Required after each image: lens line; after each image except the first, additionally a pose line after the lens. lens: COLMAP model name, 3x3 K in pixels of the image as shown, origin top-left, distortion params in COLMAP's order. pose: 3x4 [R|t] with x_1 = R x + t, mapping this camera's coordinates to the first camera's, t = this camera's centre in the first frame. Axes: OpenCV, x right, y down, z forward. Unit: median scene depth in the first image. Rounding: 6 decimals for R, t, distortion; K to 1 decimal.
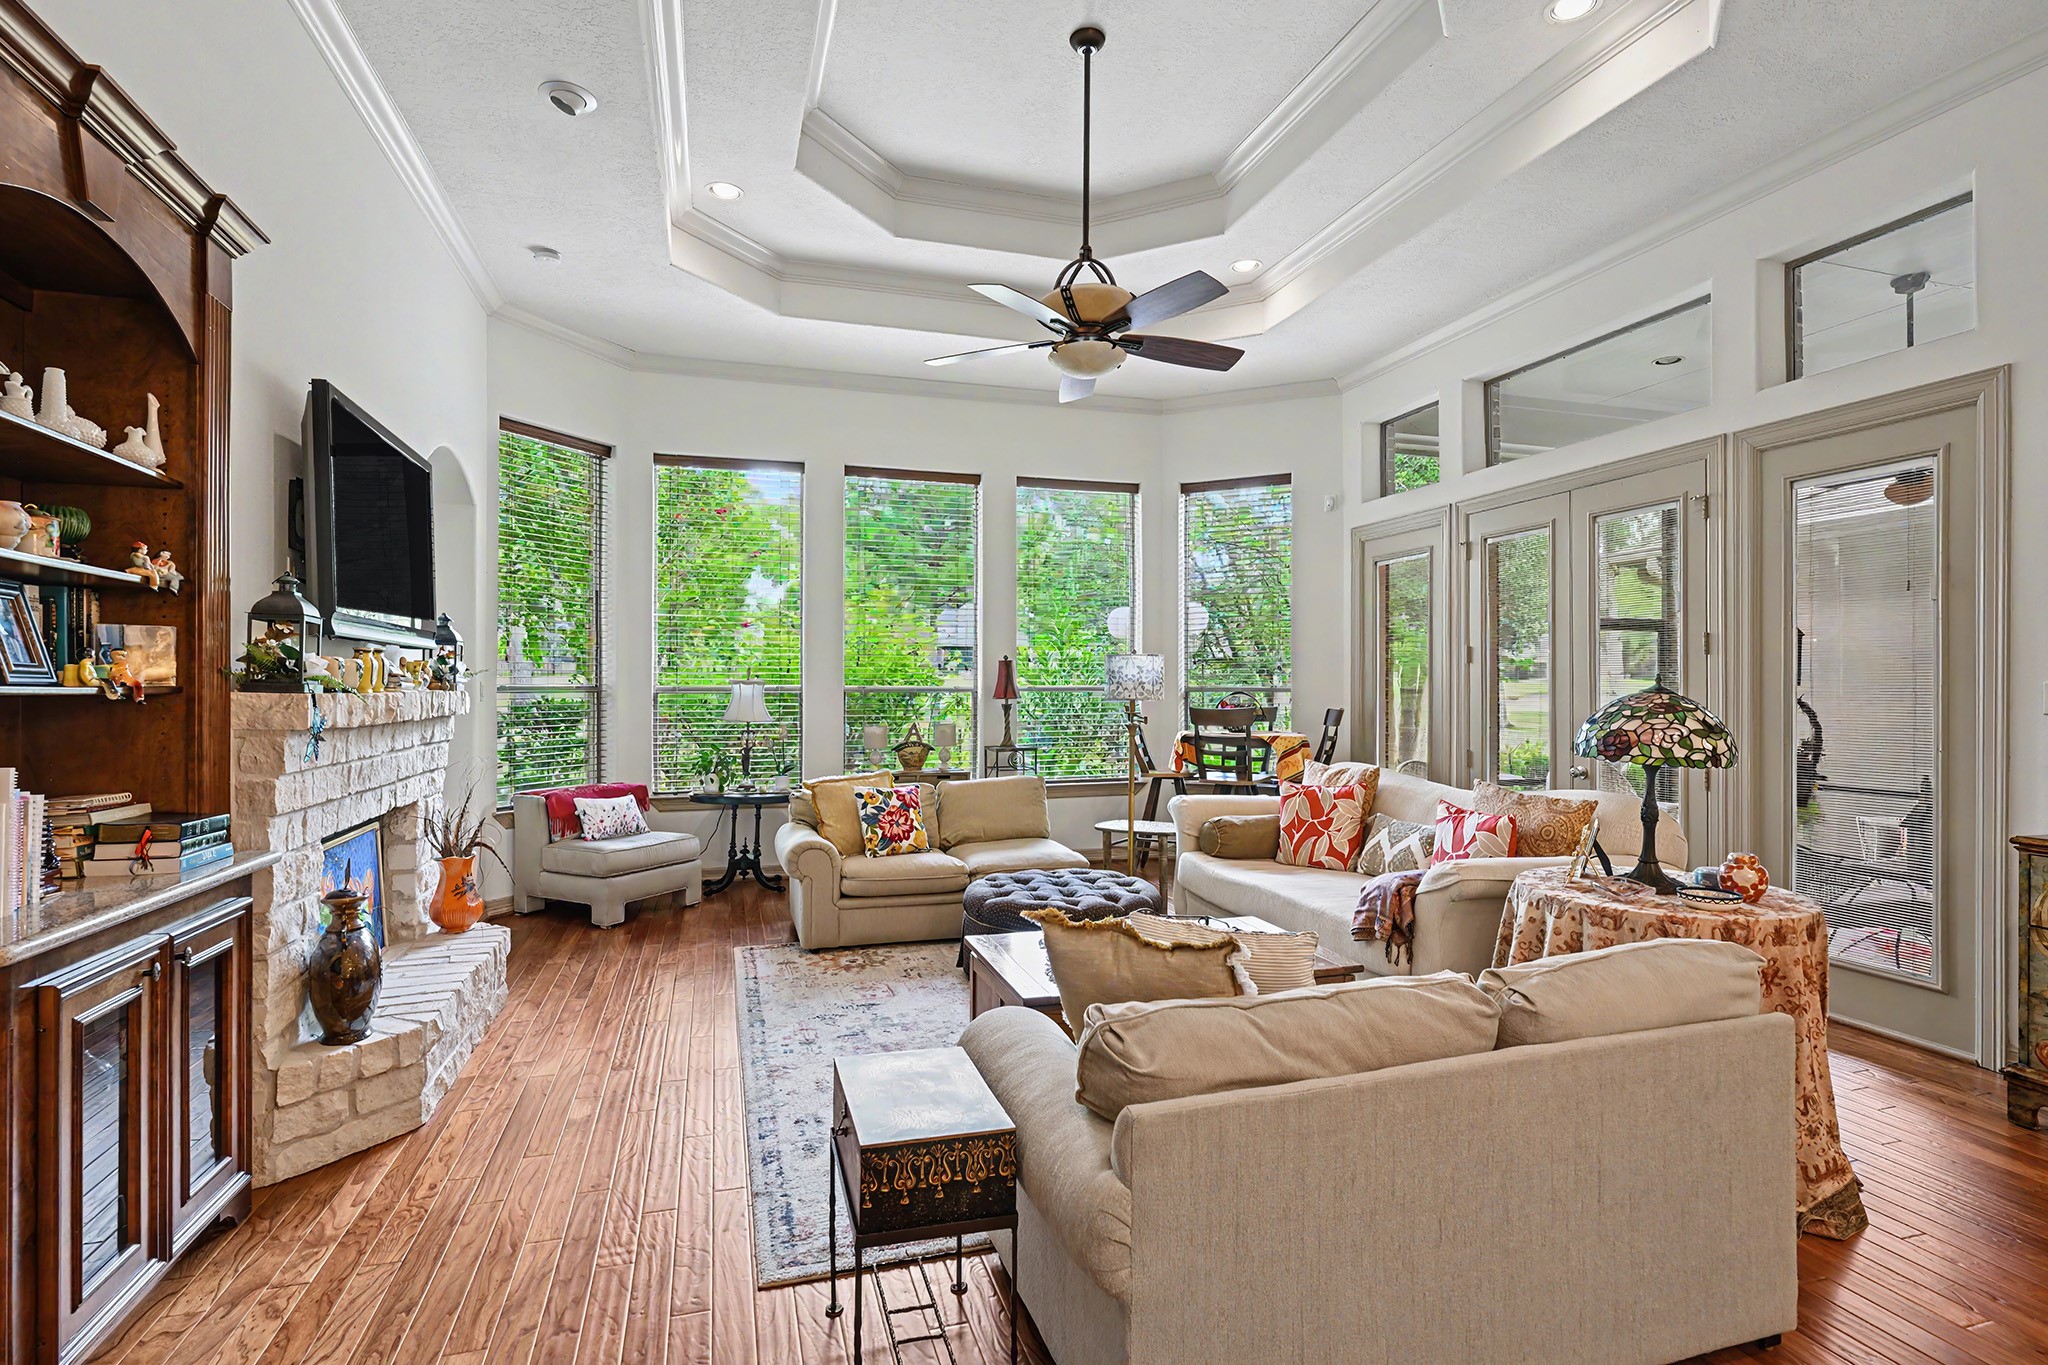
lens RADIAL K [[996.7, 0, 1008.8], [0, 996.7, 687.0], [0, 0, 1]] dist [-0.004110, 0.001687]
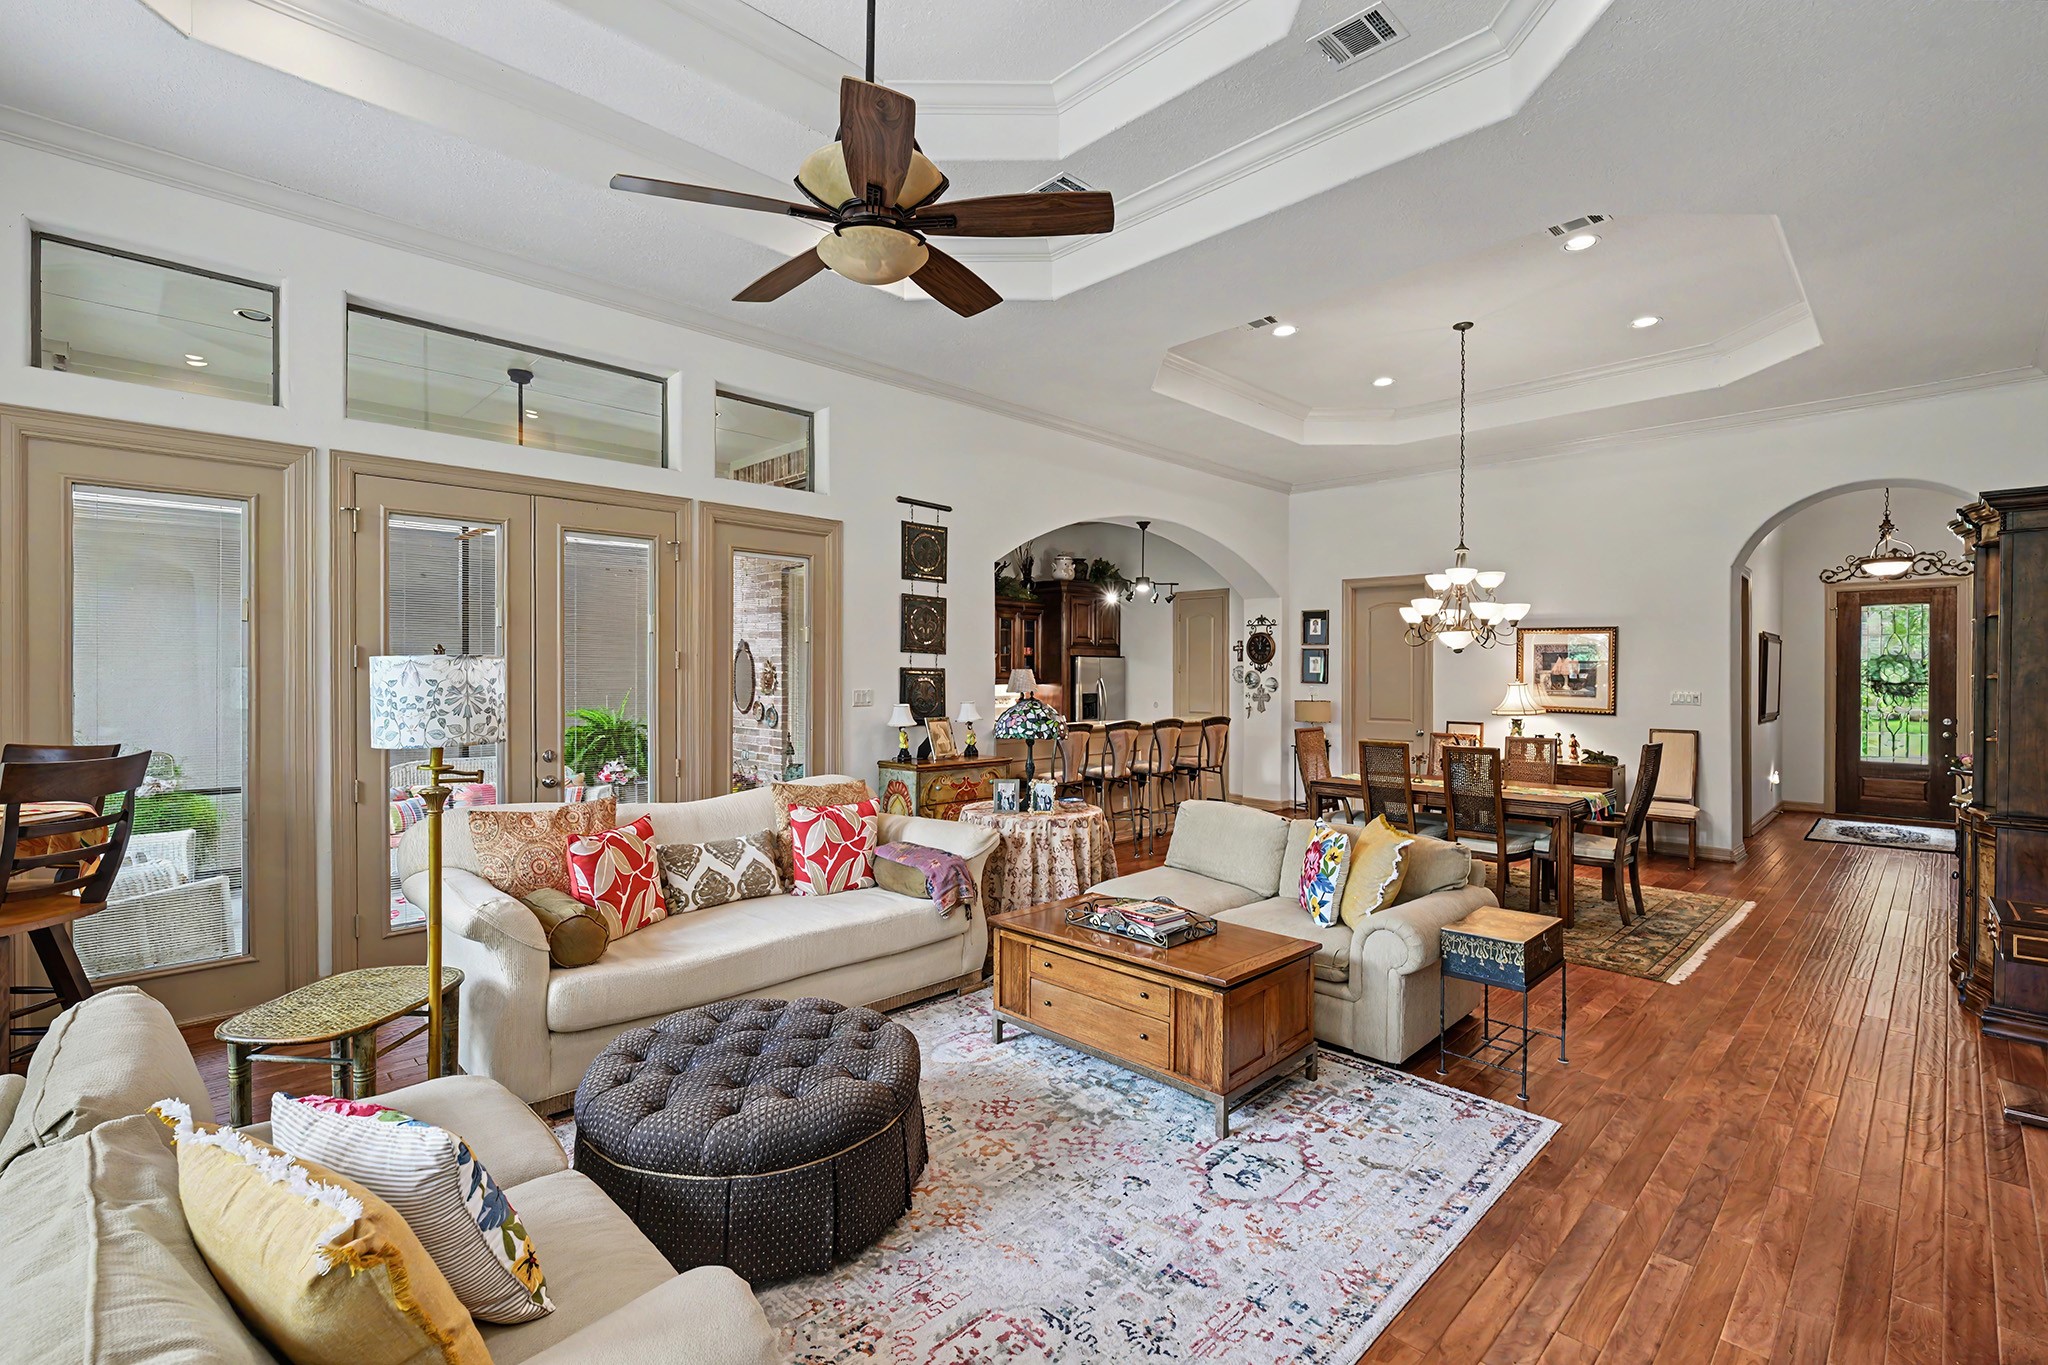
lens RADIAL K [[893.0, 0, 1031.9], [0, 893.0, 680.7], [0, 0, 1]] dist [-0.004739, 0.000281]
pose [[-0.466549, -0.009866, 0.884440, -0.435200], [-0.005136, 0.999951, 0.008445, -0.025300], [-0.884480, -0.000603, -0.466577, 0.961948]]
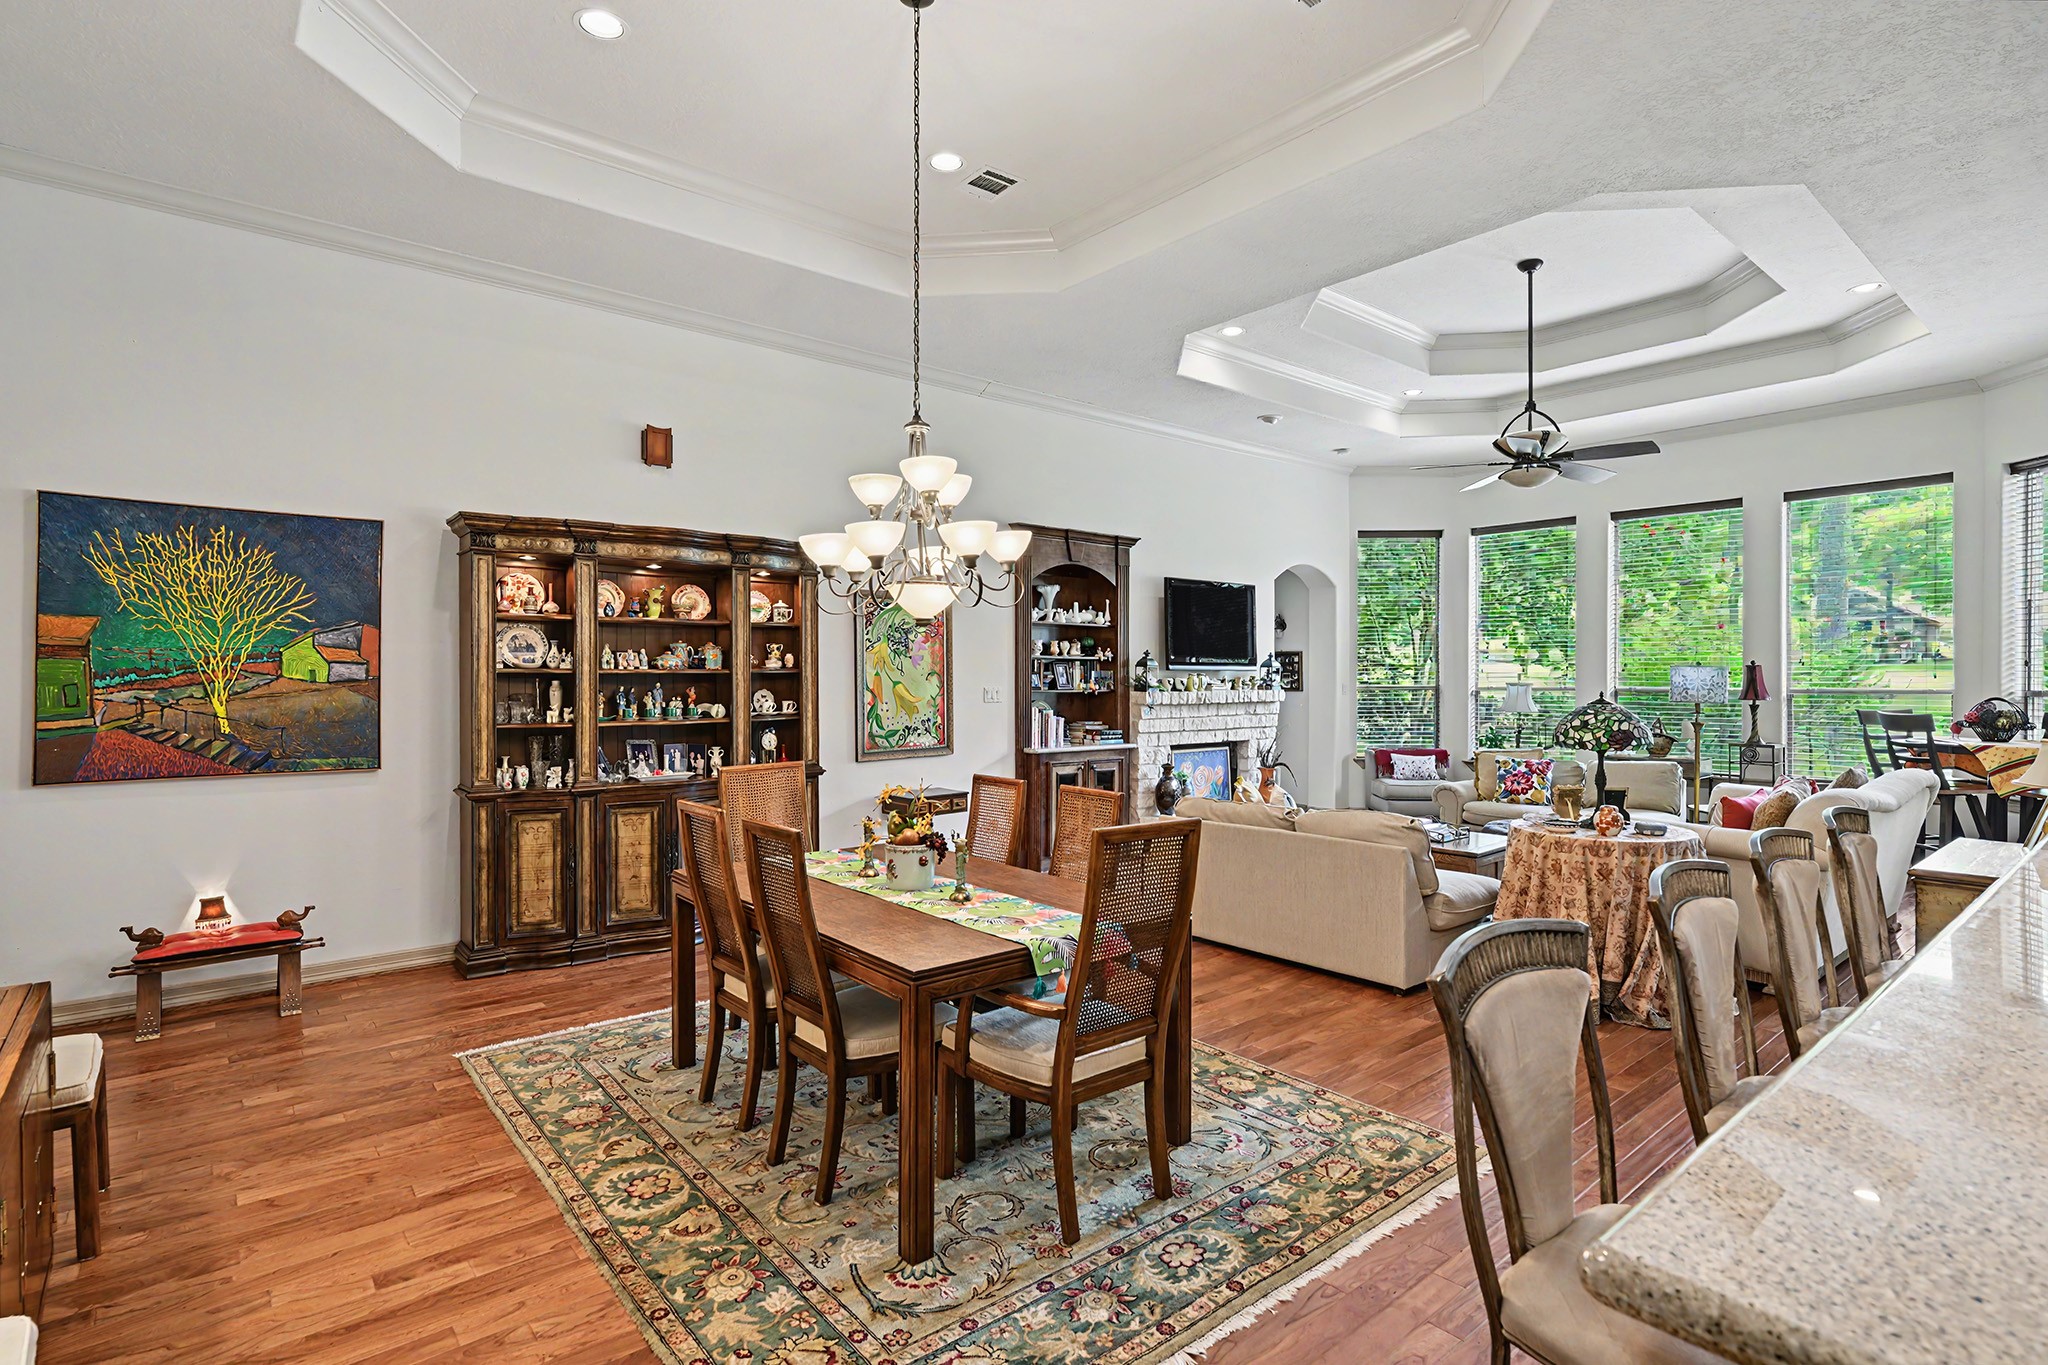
lens RADIAL K [[996.7, 0, 1013.6], [0, 996.7, 676.2], [0, 0, 1]] dist [-0.004110, 0.001687]
pose [[0.385125, -0.000628, -0.922864, 0.965270], [0.001084, 0.999999, -0.000229, -0.020592], [0.922864, -0.000912, 0.385126, -0.256876]]
